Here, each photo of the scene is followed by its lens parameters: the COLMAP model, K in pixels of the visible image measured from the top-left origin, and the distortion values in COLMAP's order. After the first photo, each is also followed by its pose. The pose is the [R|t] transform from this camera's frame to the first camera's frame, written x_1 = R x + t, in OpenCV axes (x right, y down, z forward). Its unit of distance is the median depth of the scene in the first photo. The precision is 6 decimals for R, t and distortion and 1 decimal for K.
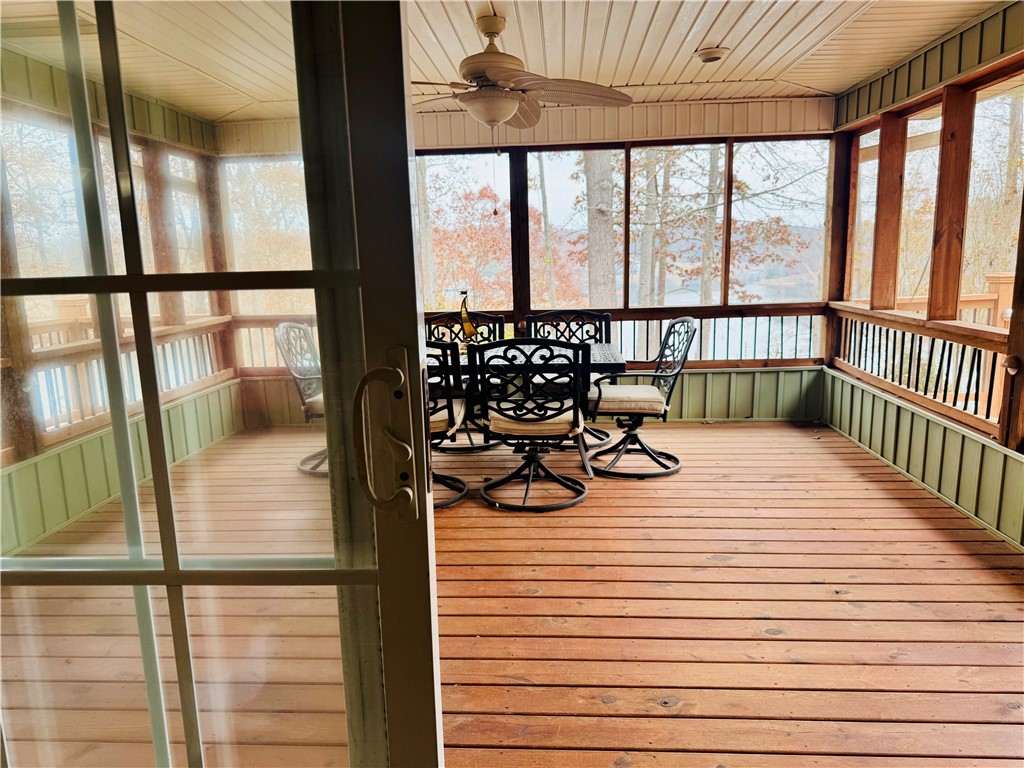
lens RADIAL K [[720.9, 0, 513.6], [0, 720.9, 384.8], [0, 0, 1]] dist [0.024638, -0.026123]
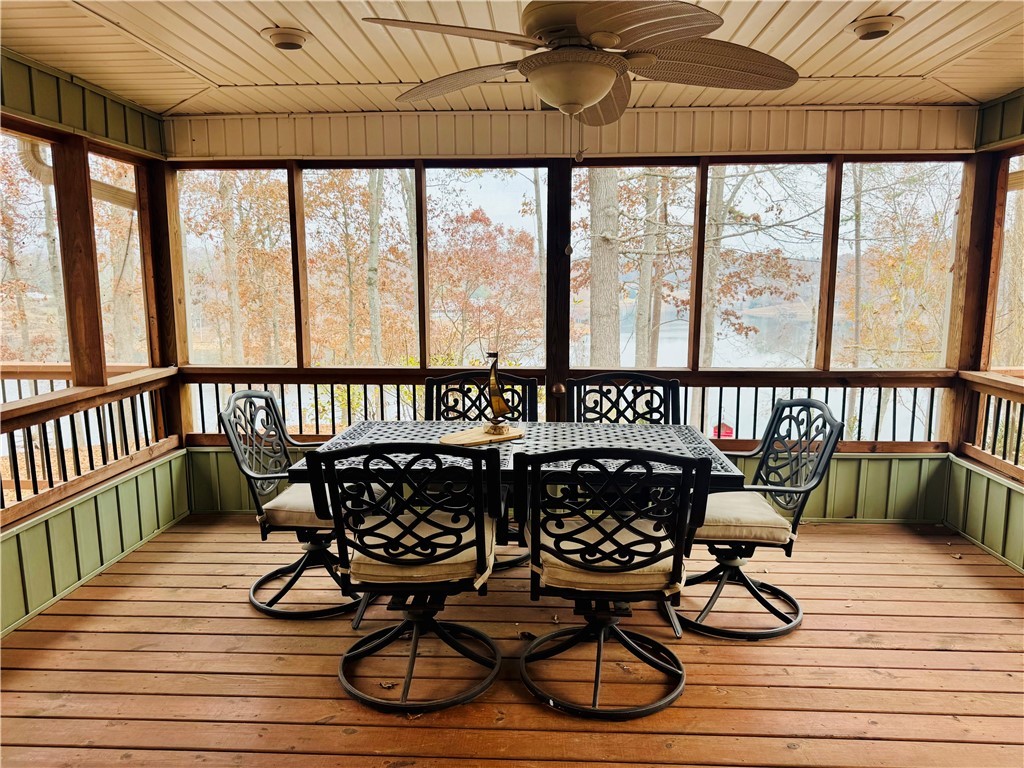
lens RADIAL K [[720.9, 0, 511.8], [0, 720.9, 380.7], [0, 0, 1]] dist [0.024638, -0.026123]
pose [[0.999525, 0.024739, 0.018374, -0.053764], [-0.024046, 0.999027, -0.036983, -0.065071], [-0.019271, 0.036523, 0.999147, 0.244156]]
